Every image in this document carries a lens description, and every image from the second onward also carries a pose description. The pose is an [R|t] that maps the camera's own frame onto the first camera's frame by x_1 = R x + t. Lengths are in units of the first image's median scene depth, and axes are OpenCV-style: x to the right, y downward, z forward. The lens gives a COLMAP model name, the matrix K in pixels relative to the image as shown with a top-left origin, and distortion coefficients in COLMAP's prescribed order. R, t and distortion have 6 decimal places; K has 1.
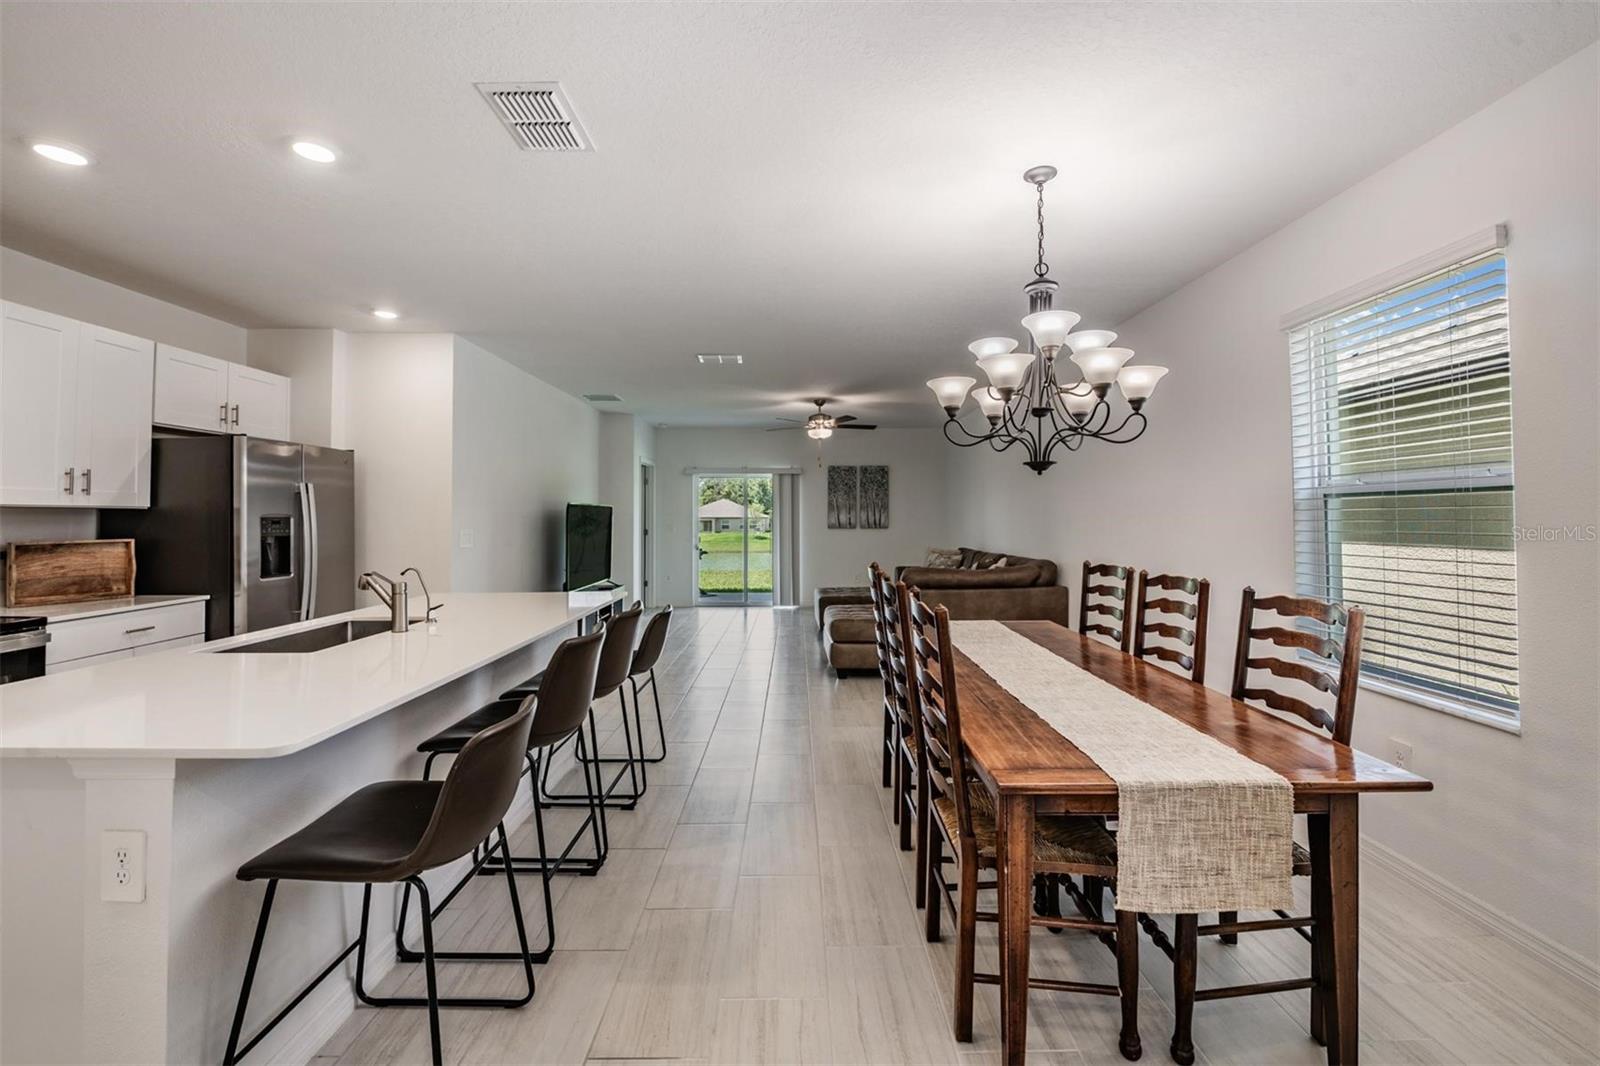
lens RADIAL K [[627.4, 0, 802.6], [0, 627.4, 506.4], [0, 0, 1]] dist [-0.010269, -0.000250]
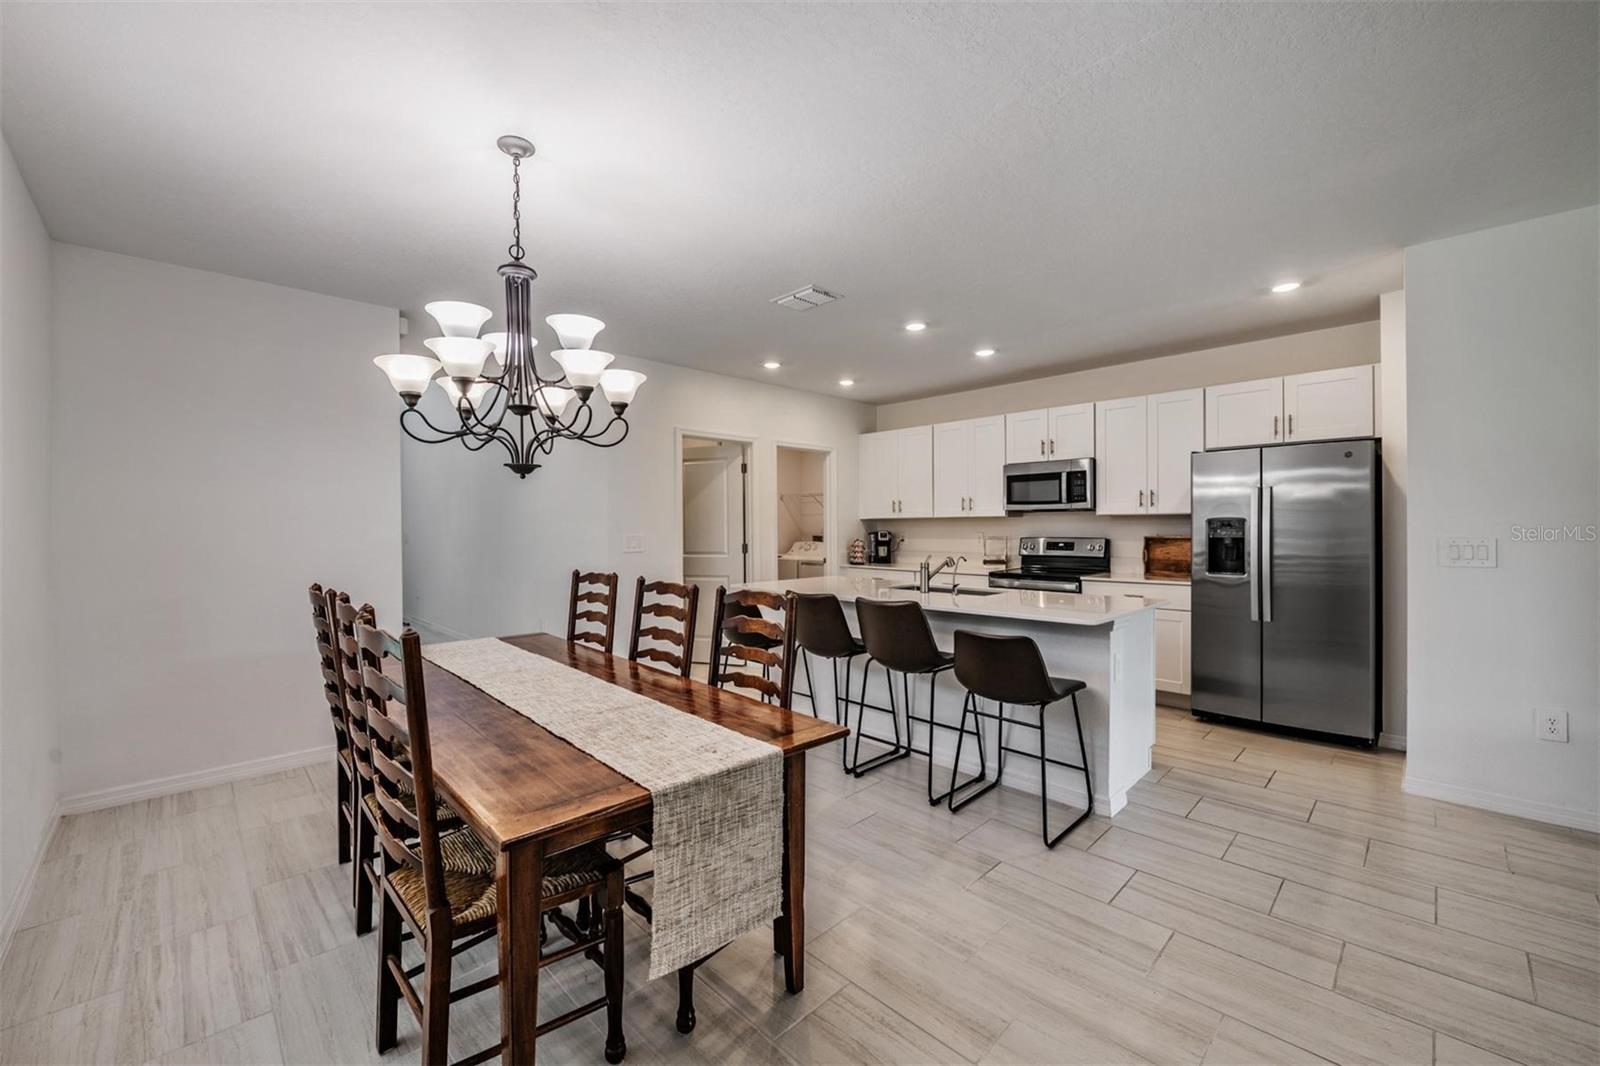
lens RADIAL K [[631.7, 0, 801.6], [0, 631.7, 527.0], [0, 0, 1]] dist [-0.003352, -0.000058]
pose [[-0.714408, 0.010297, -0.699653, 0.503189], [0.020483, 0.999771, -0.006202, 0.021301], [0.699429, -0.018761, -0.714456, 1.330619]]
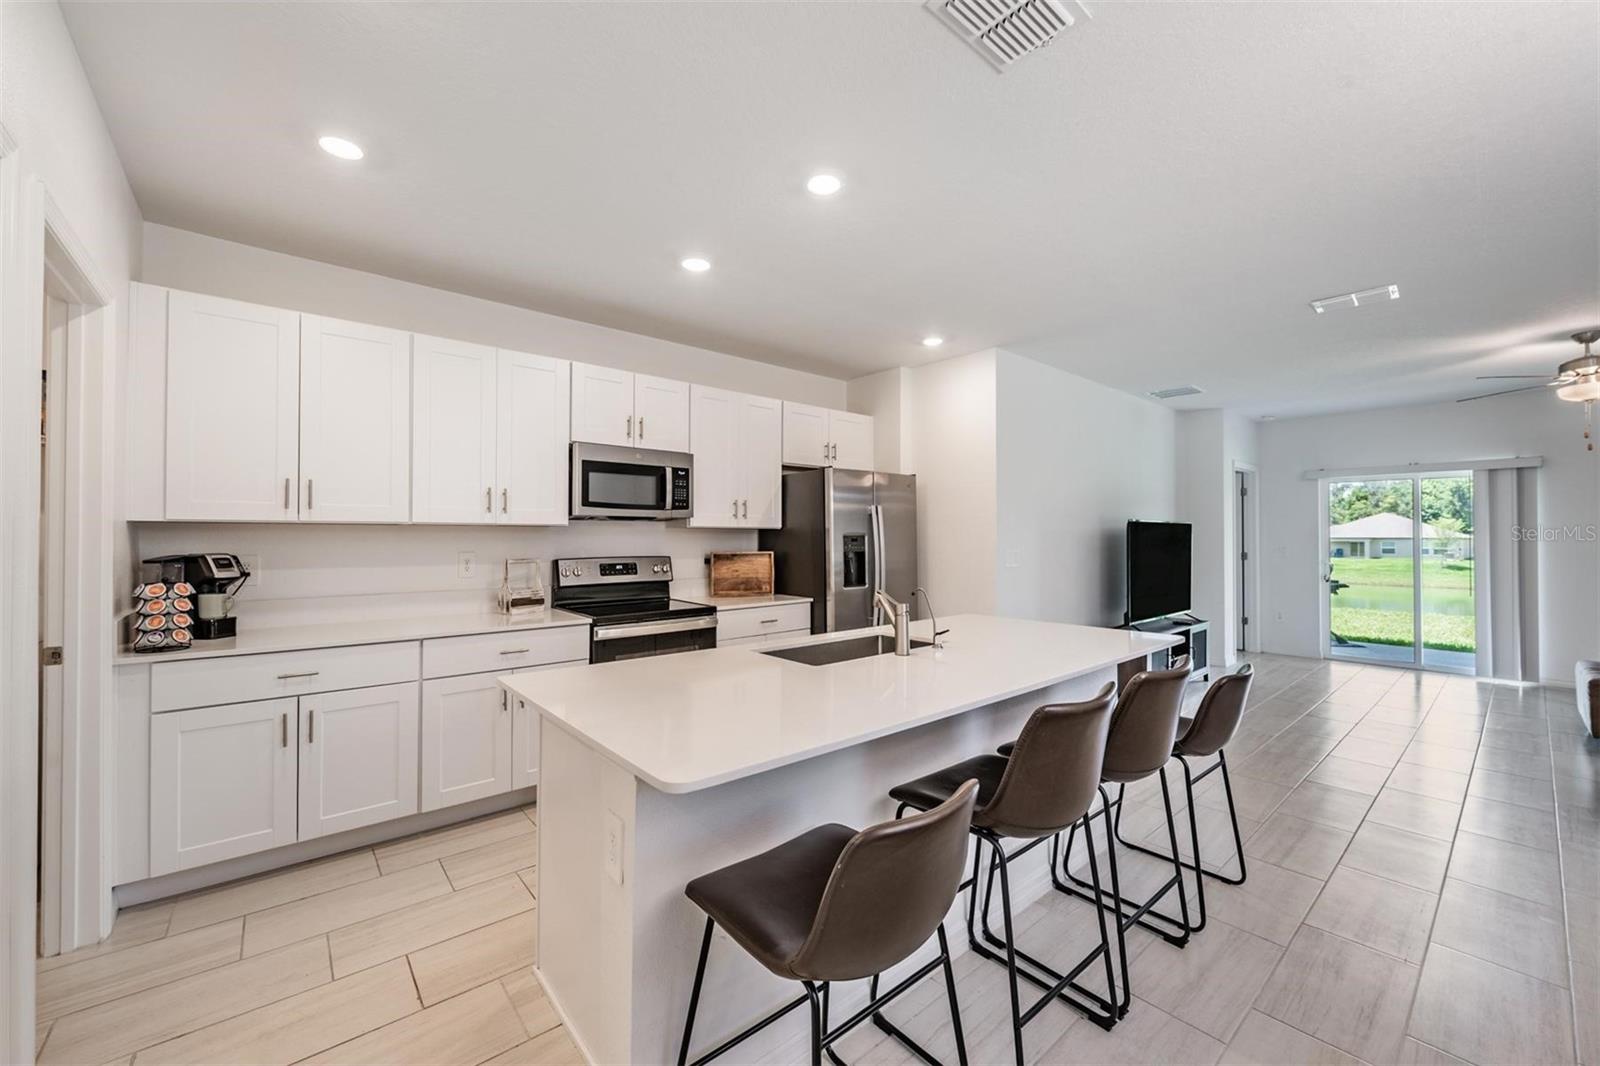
lens RADIAL K [[630.0, 0, 808.4], [0, 630.0, 529.3], [0, 0, 1]] dist [-0.008388, -0.000250]
pose [[0.645502, -0.006040, -0.763734, -0.000012], [0.009773, 0.999952, 0.000352, 0.004537], [0.763696, -0.007691, 0.645530, 0.180257]]
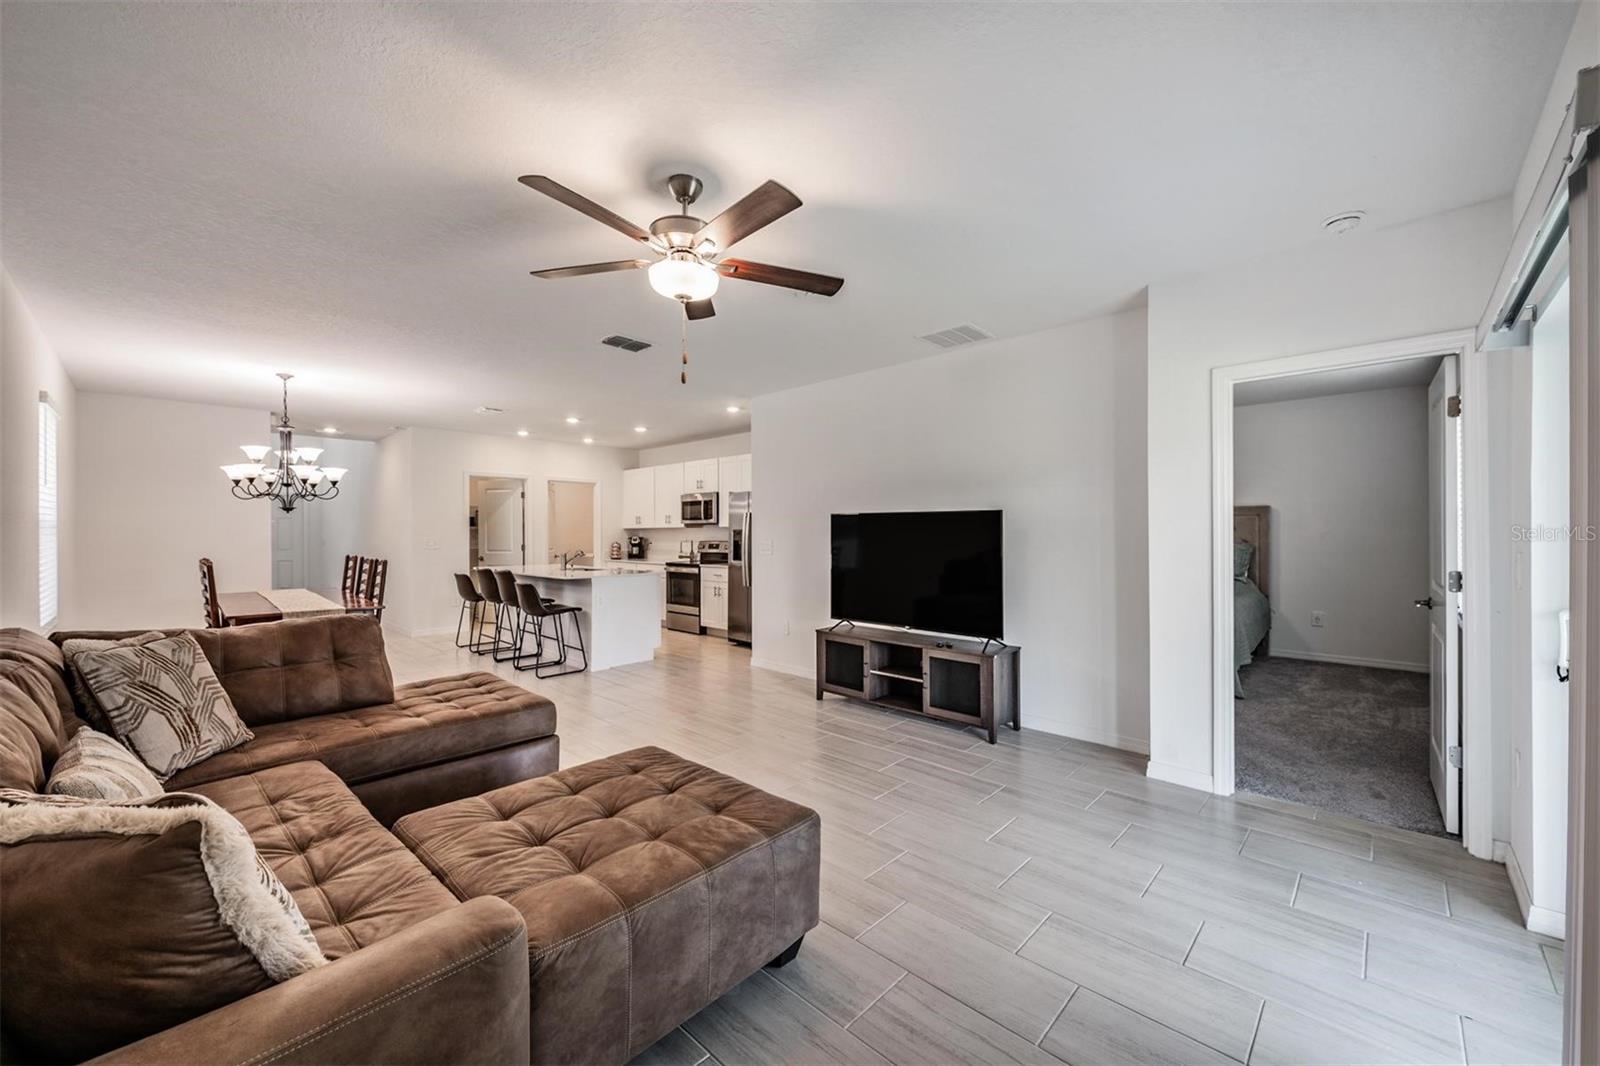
lens RADIAL K [[631.7, 0, 801.6], [0, 631.7, 527.0], [0, 0, 1]] dist [-0.003352, -0.000058]
pose [[-0.694803, -0.000435, -0.719200, 0.493970], [0.016214, 0.999736, -0.016269, 0.042304], [0.719017, -0.022965, -0.694613, 2.656170]]
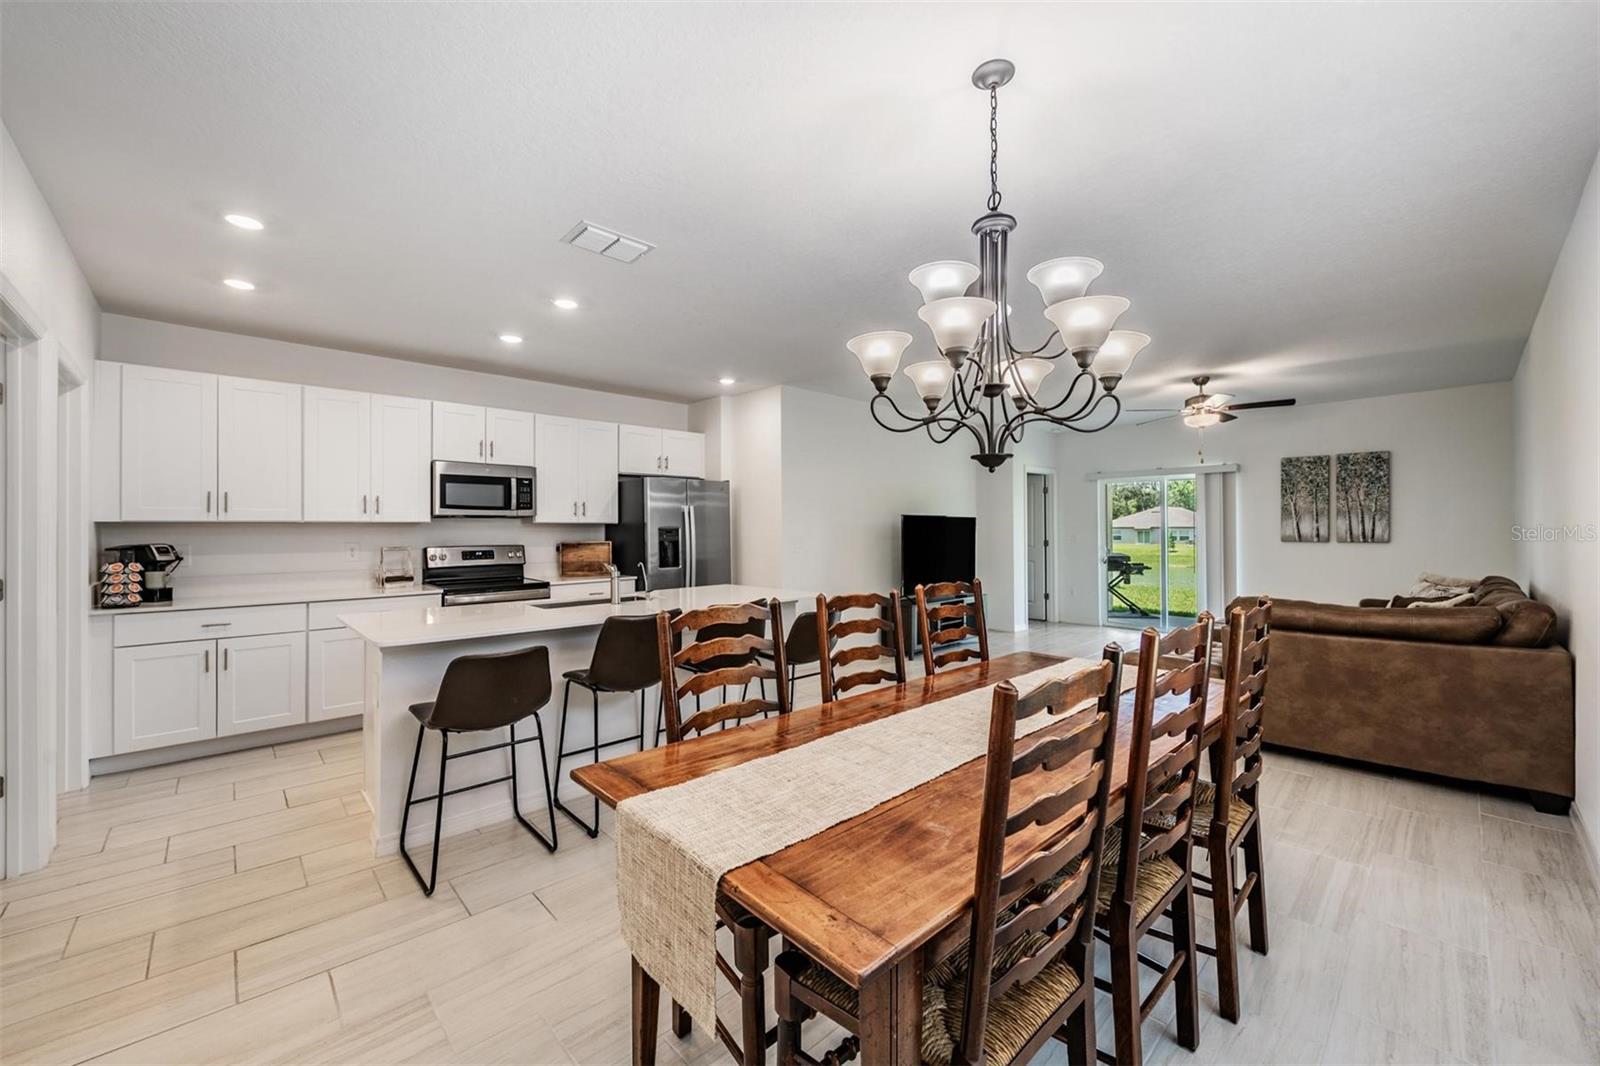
lens RADIAL K [[622.7, 0, 804.4], [0, 622.7, 524.9], [0, 0, 1]] dist [-0.000428, -0.003183]
pose [[0.682154, -0.006241, -0.731182, 0.522334], [0.015150, 0.999870, 0.005600, 0.005233], [0.731051, -0.014897, 0.682160, 0.208587]]
